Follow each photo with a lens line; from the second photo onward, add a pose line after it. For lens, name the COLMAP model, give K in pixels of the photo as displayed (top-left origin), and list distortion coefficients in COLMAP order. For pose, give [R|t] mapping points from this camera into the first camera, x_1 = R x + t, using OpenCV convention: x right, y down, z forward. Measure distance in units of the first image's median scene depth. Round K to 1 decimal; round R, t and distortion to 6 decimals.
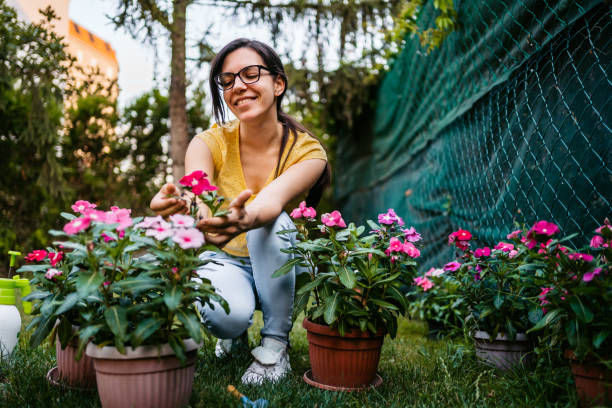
lens RADIAL K [[633.1, 0, 300.6], [0, 633.1, 192.0], [0, 0, 1]] dist [0.004865, 0.000000]
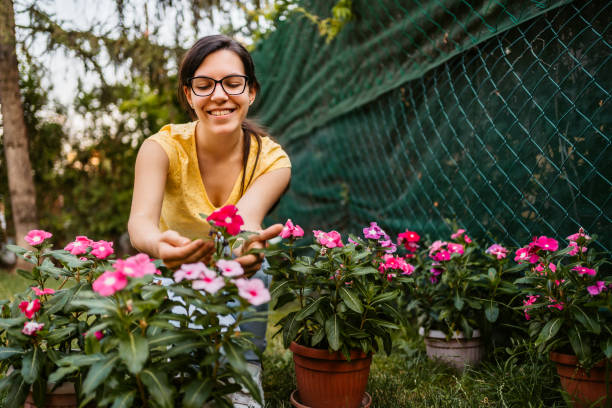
lens RADIAL K [[633.1, 0, 302.2], [0, 633.1, 199.3], [0, 0, 1]] dist [0.004865, 0.000000]
pose [[0.961181, -0.037128, 0.273409, -0.112493], [0.020973, 0.997870, 0.061778, -0.035082], [-0.275121, -0.053646, 0.959912, 0.045342]]
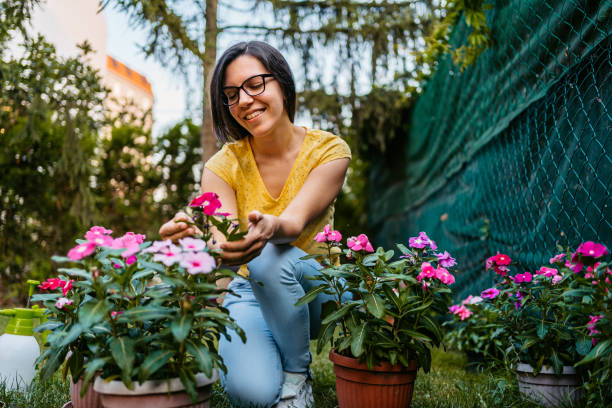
lens RADIAL K [[633.1, 0, 299.5], [0, 633.1, 202.0], [0, 0, 1]] dist [0.004865, 0.000000]
pose [[0.998290, -0.013240, -0.056933, 0.007688], [0.011627, 0.999524, -0.028571, 0.003727], [0.057284, 0.027860, 0.997969, 0.028815]]
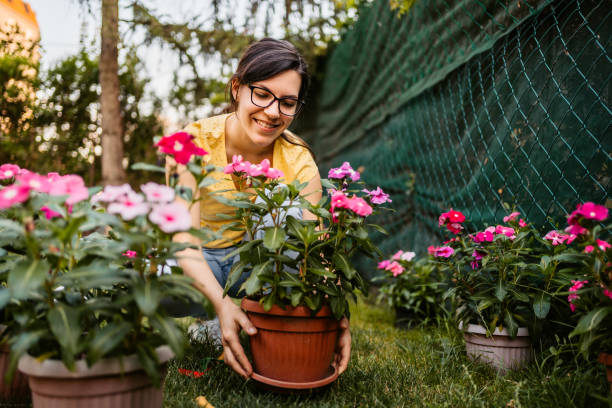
lens RADIAL K [[633.1, 0, 299.5], [0, 633.1, 196.5], [0, 0, 1]] dist [0.004865, 0.000000]
pose [[0.993547, 0.021539, 0.111359, -0.036303], [-0.026375, 0.998764, 0.042136, 0.004785], [-0.110314, -0.044801, 0.992887, 0.085303]]
